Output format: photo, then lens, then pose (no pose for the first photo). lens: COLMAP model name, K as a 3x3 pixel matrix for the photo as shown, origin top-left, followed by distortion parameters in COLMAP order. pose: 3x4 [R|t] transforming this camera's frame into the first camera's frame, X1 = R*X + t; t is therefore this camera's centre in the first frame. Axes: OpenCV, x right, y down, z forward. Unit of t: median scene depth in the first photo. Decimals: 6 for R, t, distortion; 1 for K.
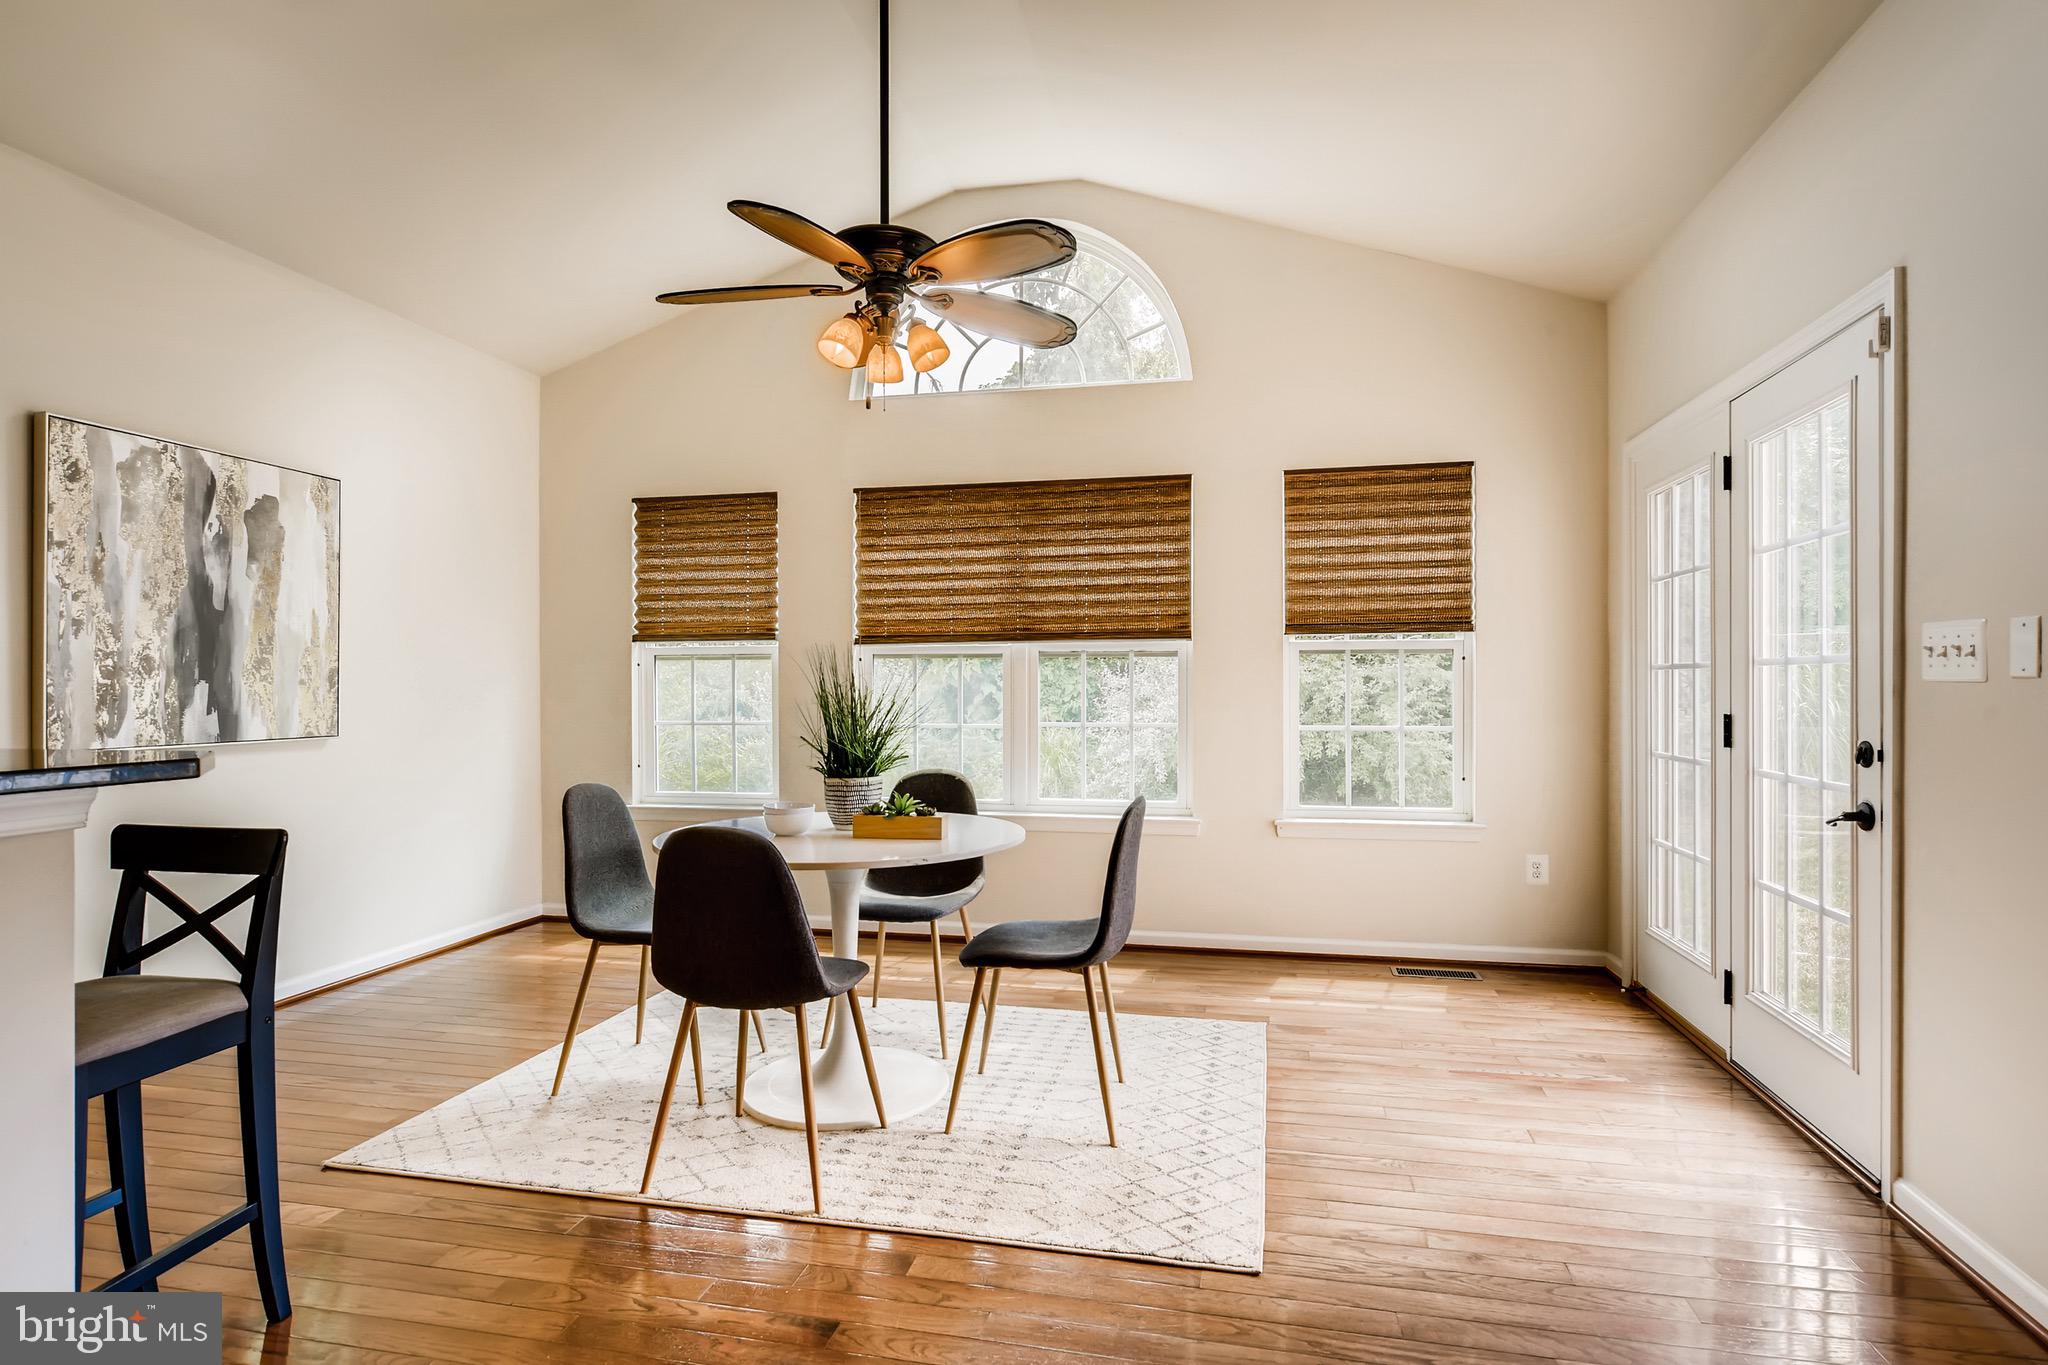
lens RADIAL K [[1036.3, 0, 1041.8], [0, 1036.3, 685.5], [0, 0, 1]] dist [0.001814, 0.001188]
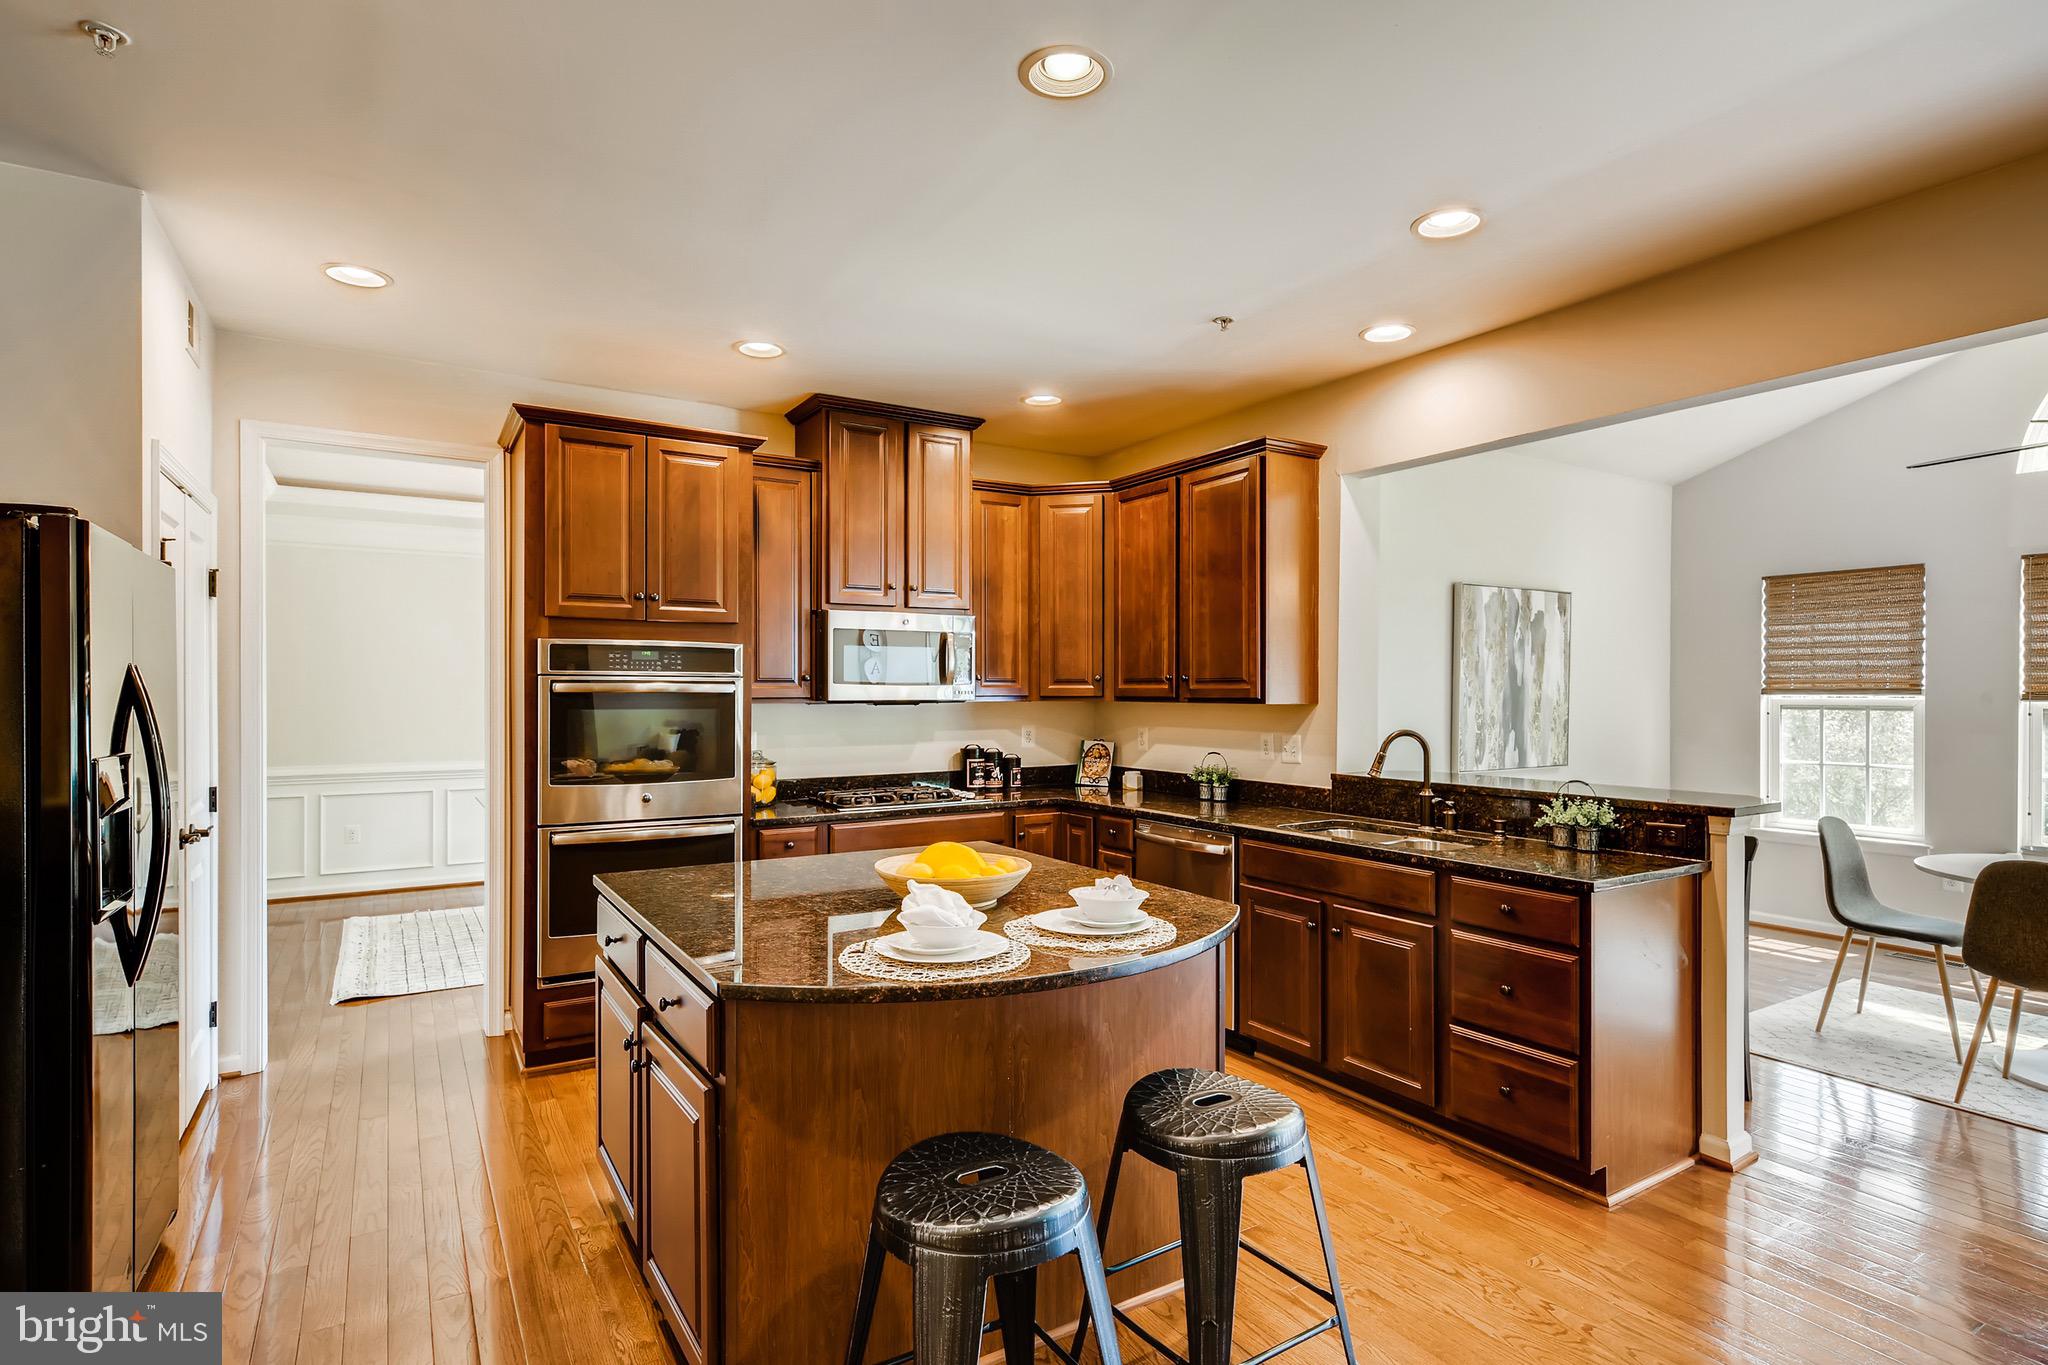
lens RADIAL K [[1040.7, 0, 1021.4], [0, 1040.7, 696.2], [0, 0, 1]] dist [0.003737, 0.000820]
pose [[0.691940, 0.007021, -0.721921, -0.147977], [-0.002667, 0.999971, 0.007169, -0.061549], [0.721950, -0.003035, 0.691938, -0.624274]]
